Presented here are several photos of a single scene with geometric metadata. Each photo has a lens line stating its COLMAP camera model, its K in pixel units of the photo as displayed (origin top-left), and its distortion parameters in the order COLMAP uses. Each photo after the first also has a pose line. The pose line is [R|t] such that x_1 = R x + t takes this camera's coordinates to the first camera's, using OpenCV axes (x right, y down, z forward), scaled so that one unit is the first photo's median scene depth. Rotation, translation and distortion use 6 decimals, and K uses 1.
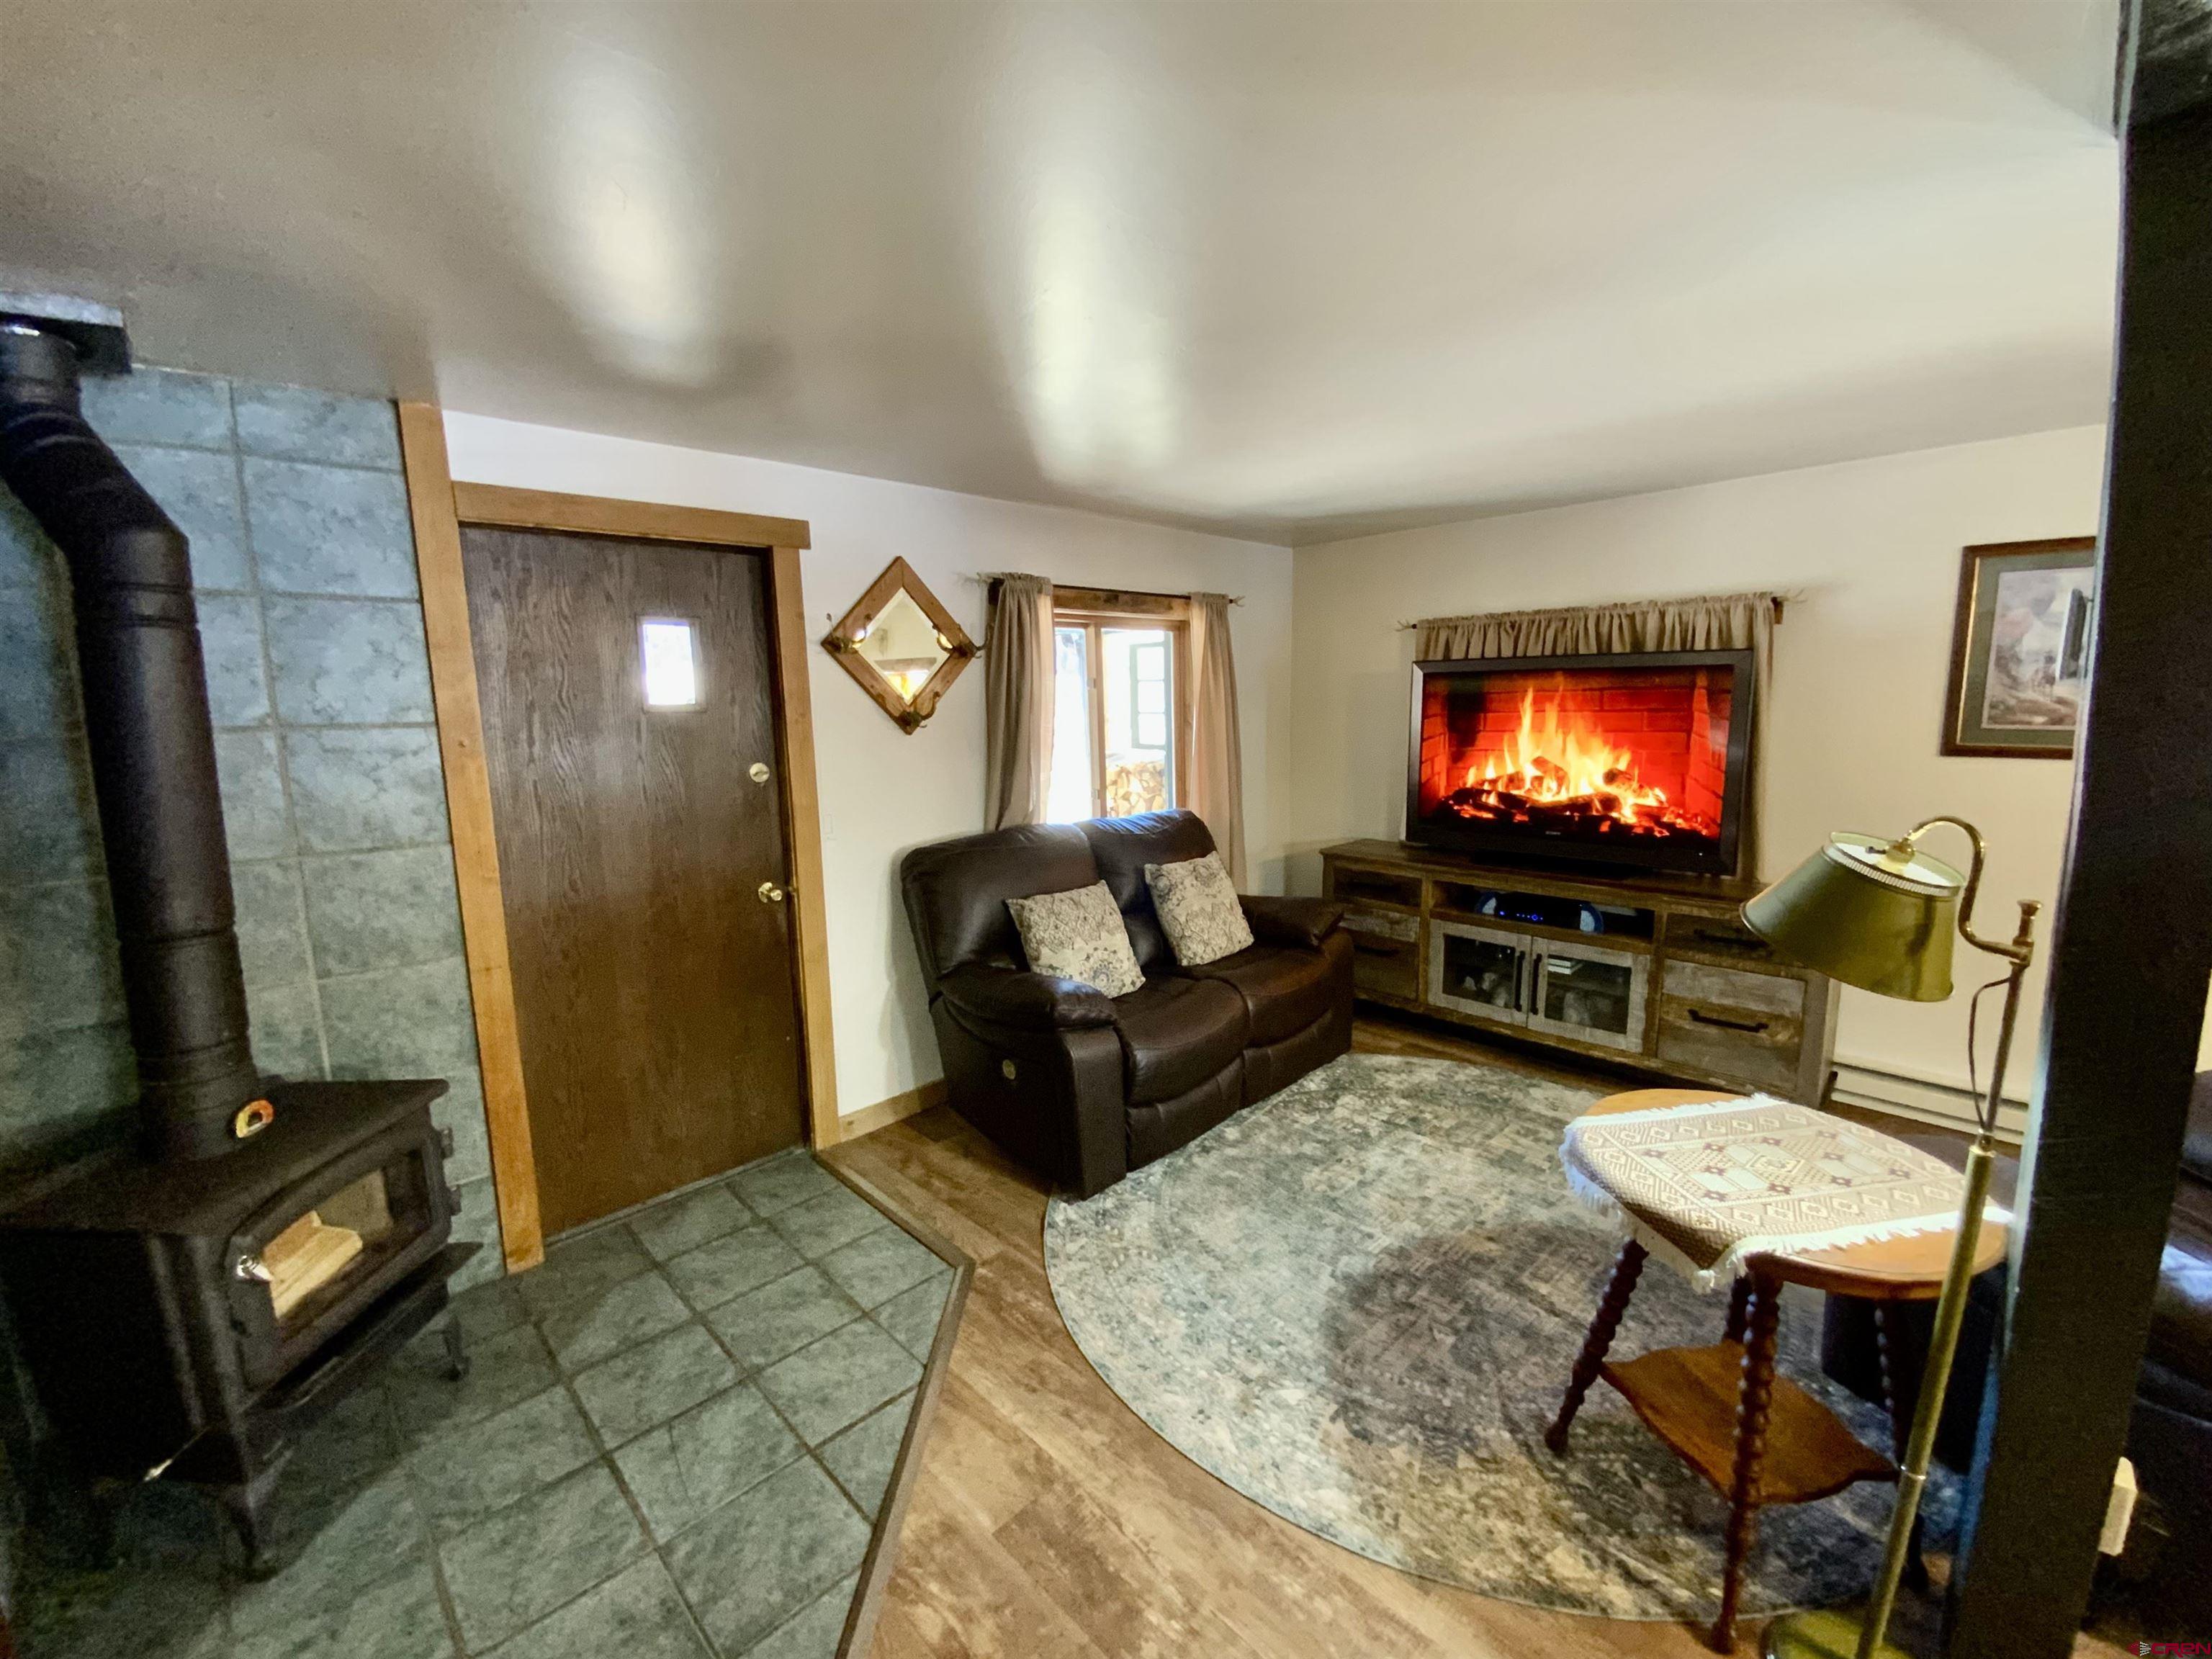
lens RADIAL K [[897.8, 0, 1106.0], [0, 897.8, 829.5], [0, 0, 1]] dist [0.036500, -0.025775]
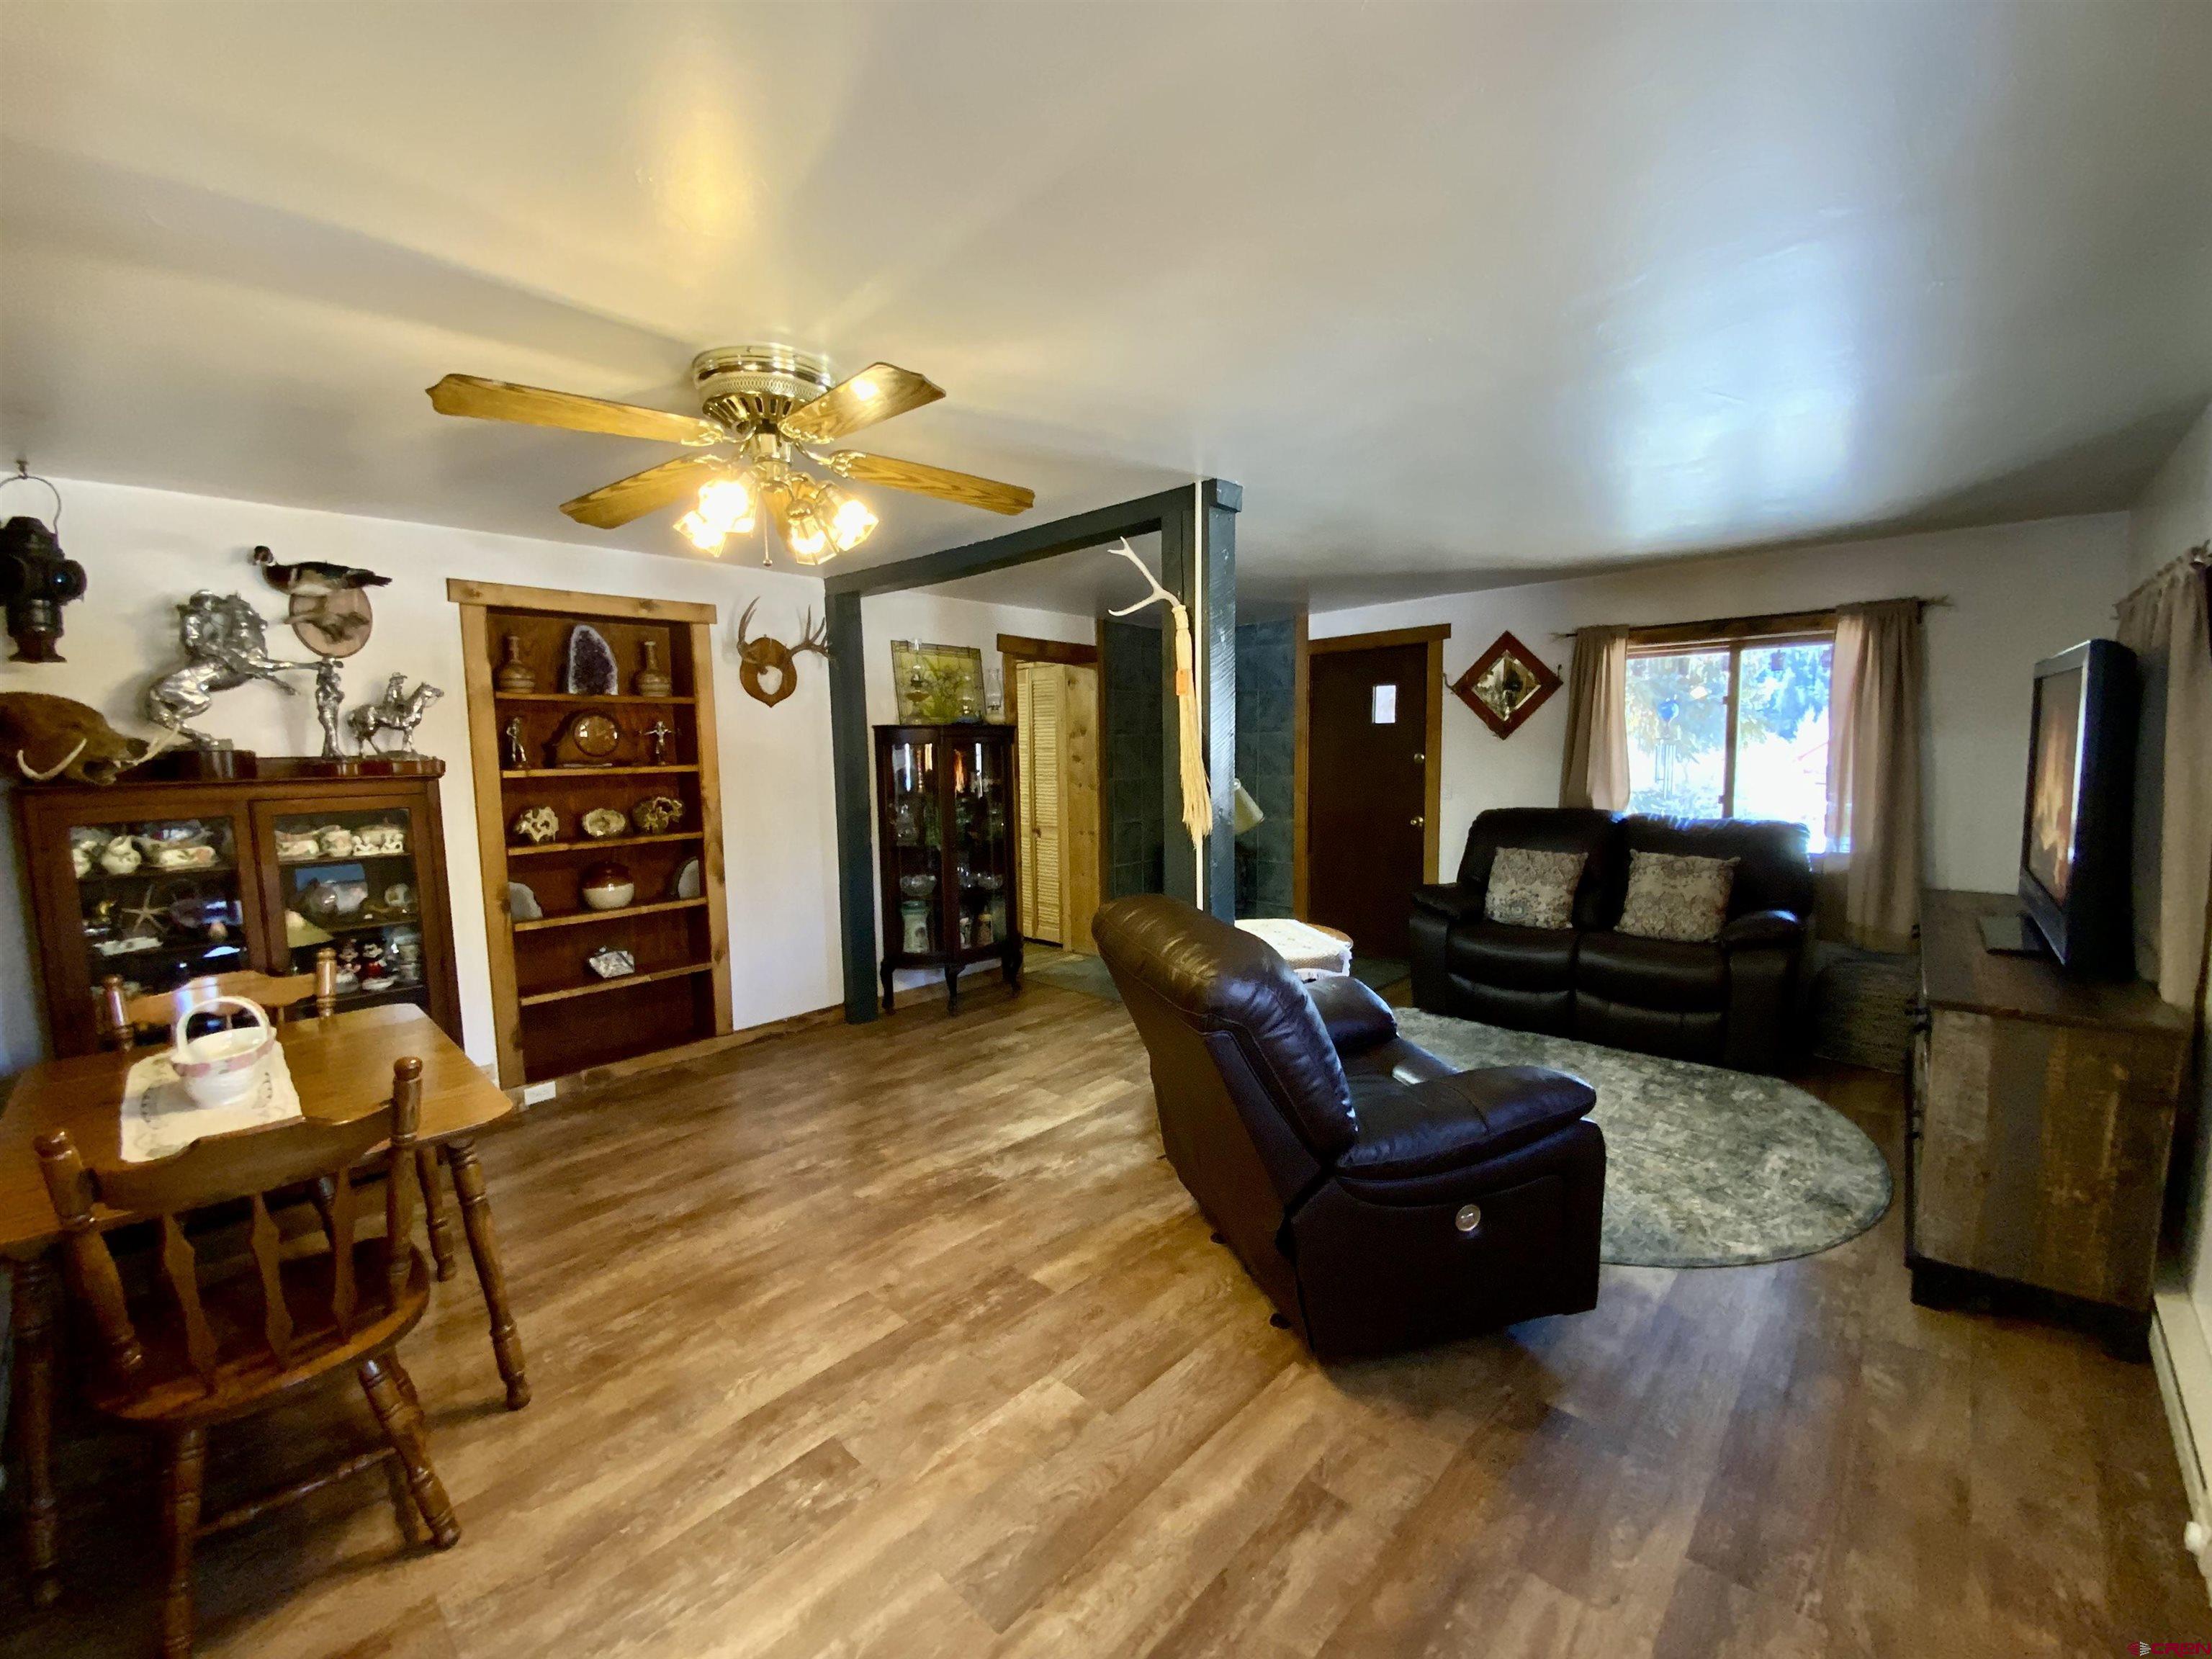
lens RADIAL K [[897.8, 0, 1106.0], [0, 897.8, 829.5], [0, 0, 1]] dist [0.036500, -0.025775]
pose [[0.058777, 0.116566, -0.991442, 1.872422], [-0.133267, 0.985186, 0.107930, -0.041048], [0.989336, 0.125783, 0.073440, 0.282030]]
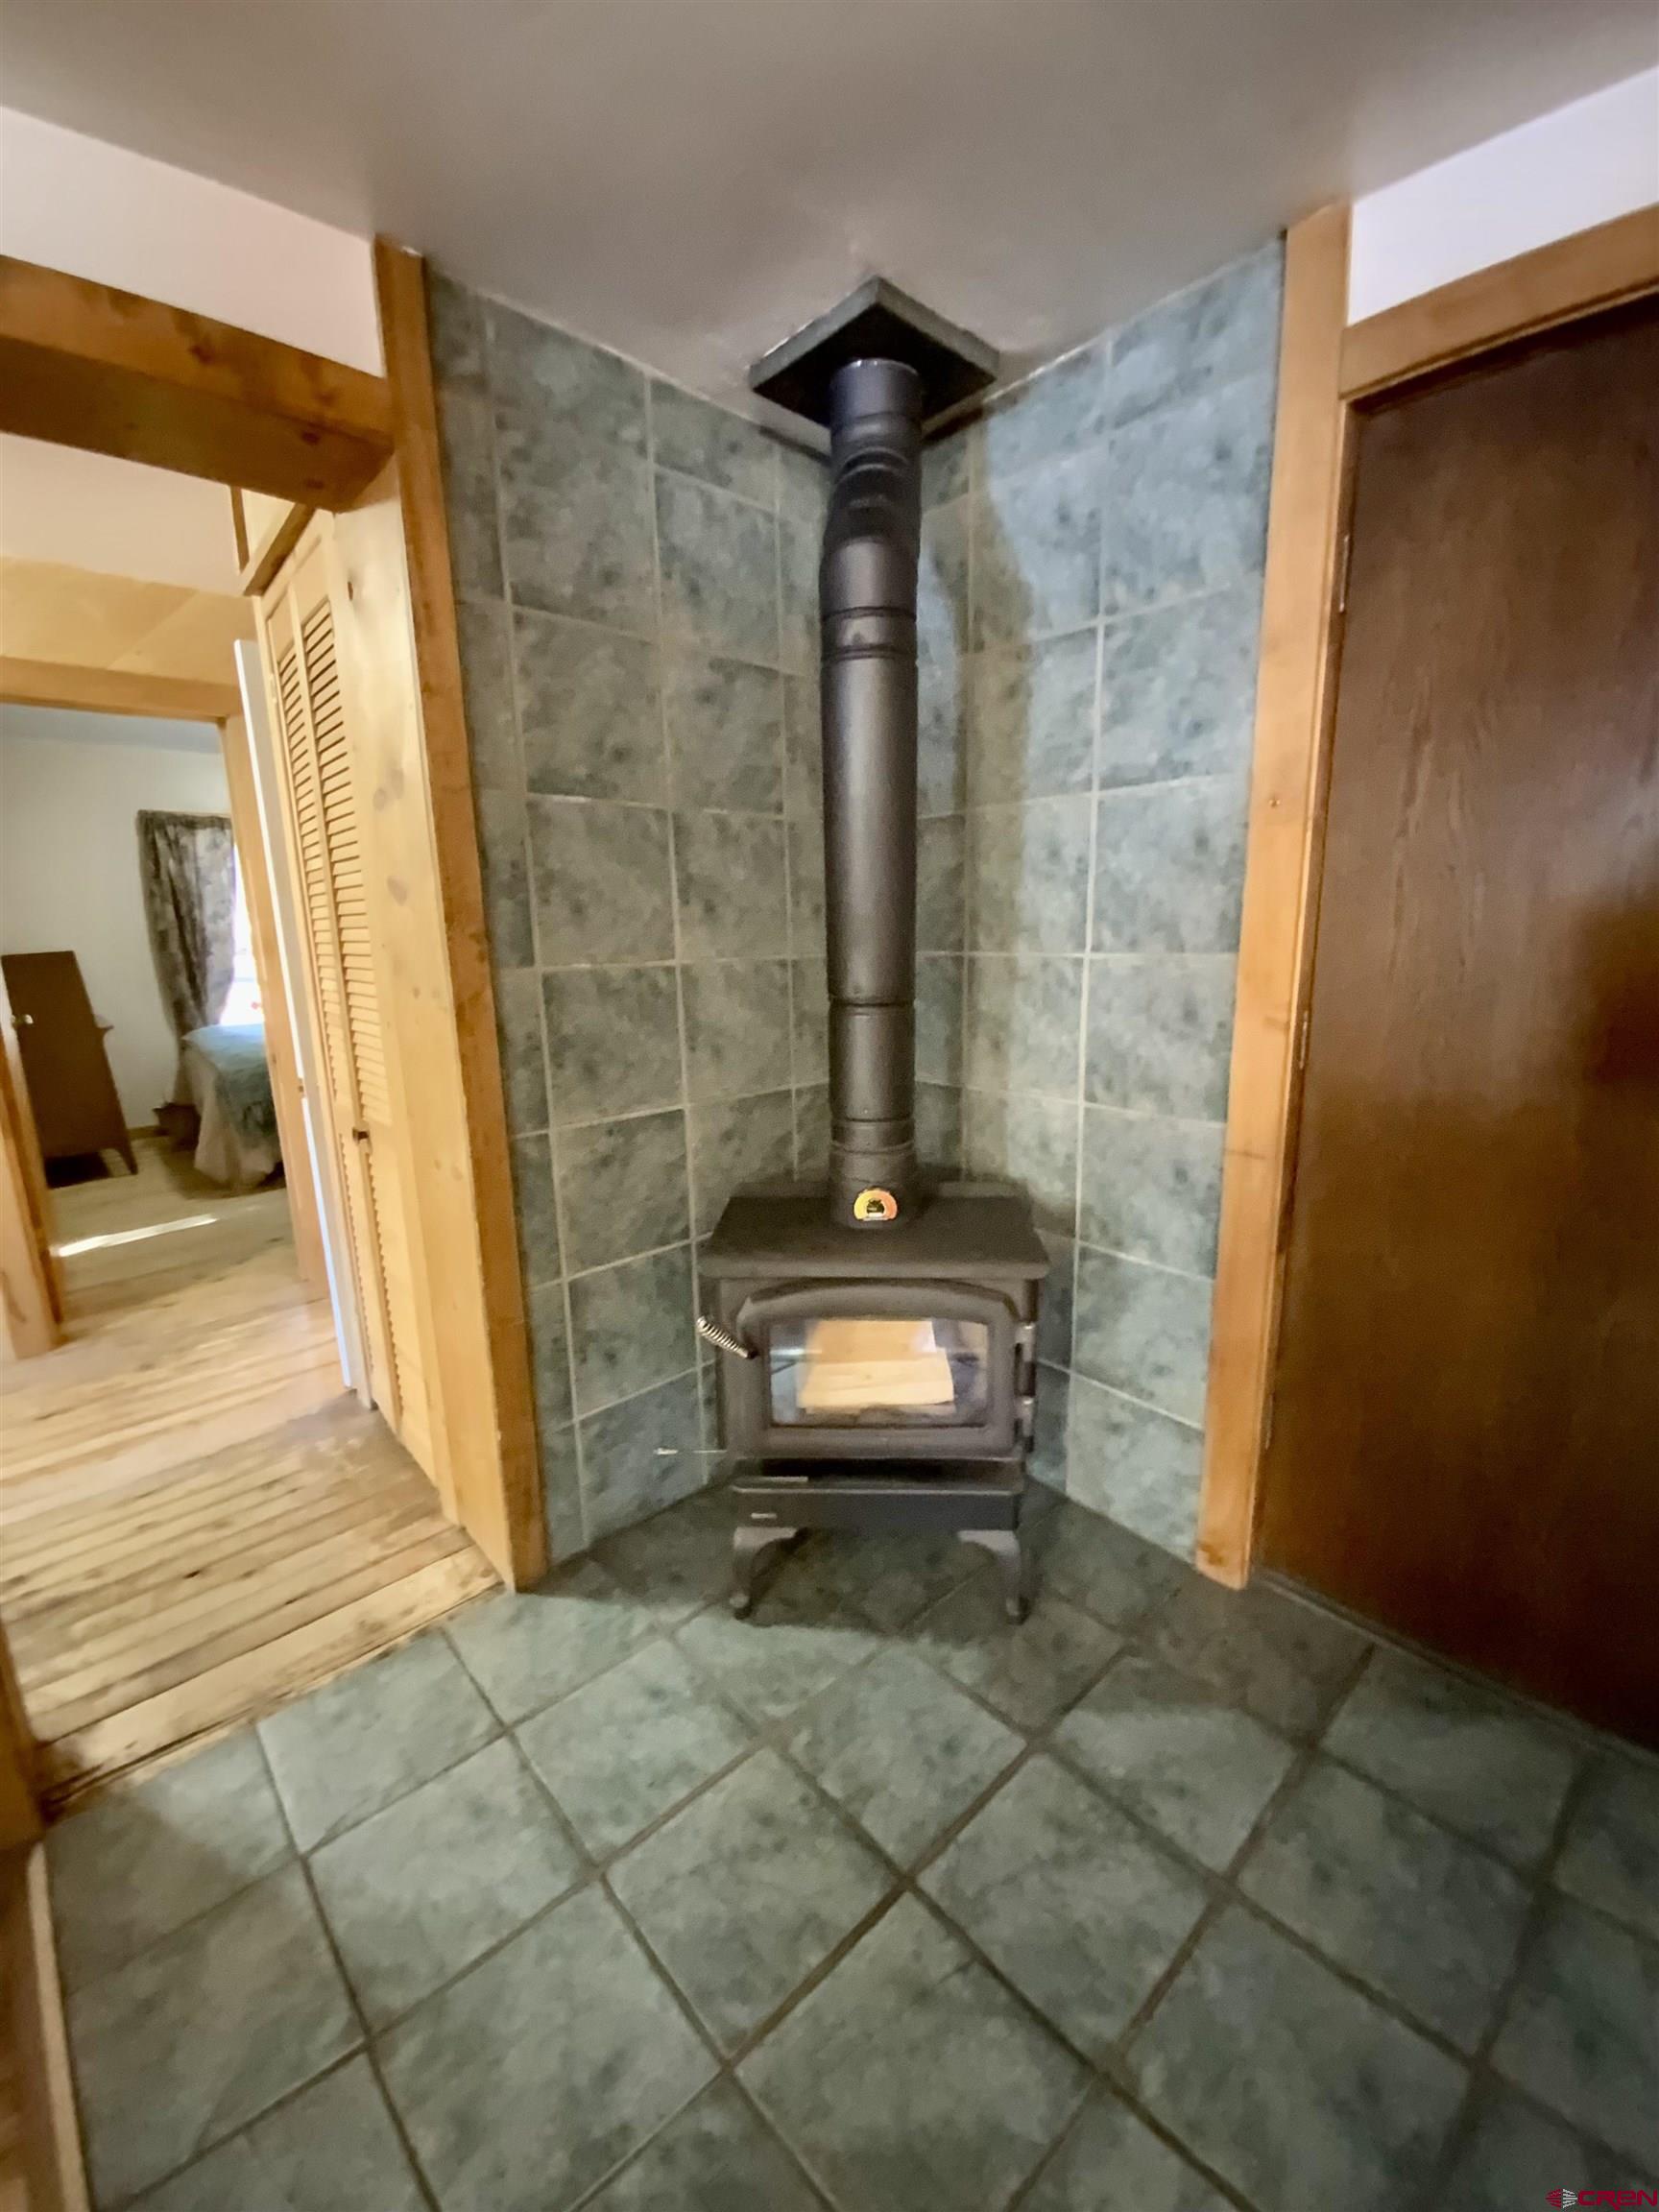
lens RADIAL K [[897.7, 0, 829.5], [0, 897.7, 1106.0], [0, 0, 1]] dist [0.000346, -0.007338]
pose [[-0.024807, 0.229408, -0.973014, -0.041788], [-0.125207, 0.964937, 0.230695, 0.006509], [0.991820, 0.127551, 0.004787, 0.711934]]
